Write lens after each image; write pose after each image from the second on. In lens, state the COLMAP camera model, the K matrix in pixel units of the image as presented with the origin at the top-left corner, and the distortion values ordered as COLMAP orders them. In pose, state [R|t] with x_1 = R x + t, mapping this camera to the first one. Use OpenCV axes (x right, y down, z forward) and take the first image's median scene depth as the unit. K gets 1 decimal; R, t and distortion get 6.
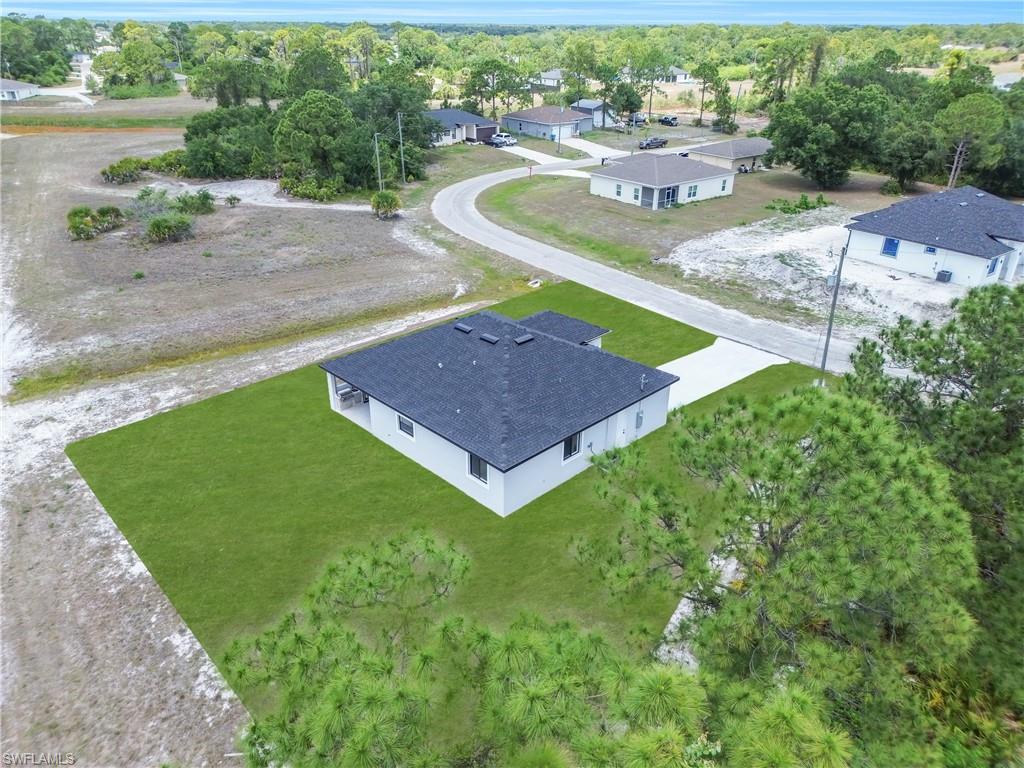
lens RADIAL K [[724.7, 0, 512.0], [0, 724.7, 384.0], [0, 0, 1]] dist [0.040494, -0.039631]
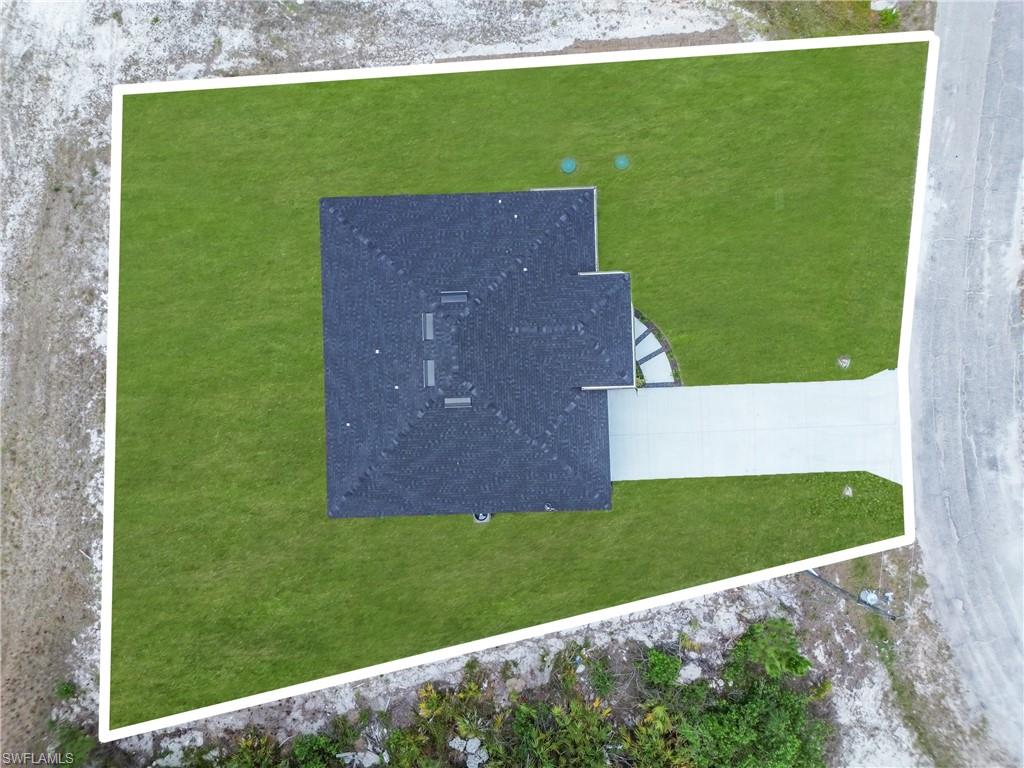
lens RADIAL K [[717.5, 0, 512.0], [0, 717.5, 384.0], [0, 0, 1]] dist [0.068853, -0.083006]
pose [[0.734959, 0.677369, -0.031730, 0.056674], [-0.282021, 0.347881, 0.894116, -0.630278], [0.616685, -0.648190, 0.446711, 0.512936]]
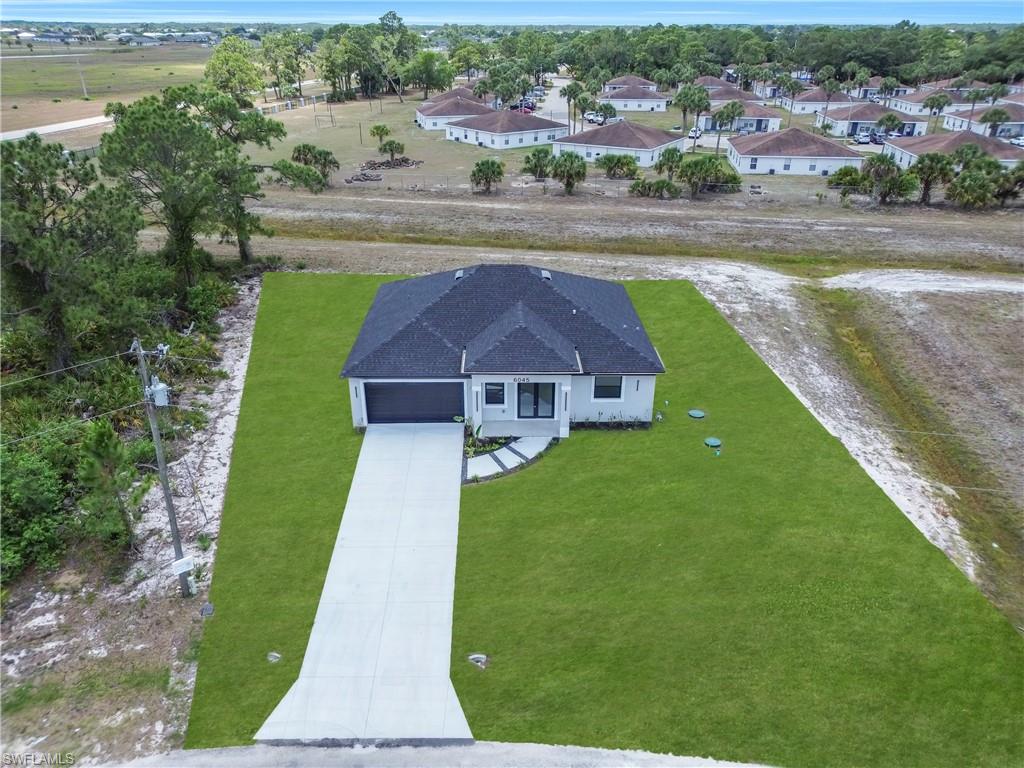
lens RADIAL K [[717.5, 0, 512.0], [0, 717.5, 384.0], [0, 0, 1]] dist [0.068853, -0.083006]
pose [[-0.688450, 0.313190, -0.654178, 0.512746], [-0.328283, 0.669720, 0.666112, -0.498727], [0.646736, 0.673340, -0.358254, 1.145056]]
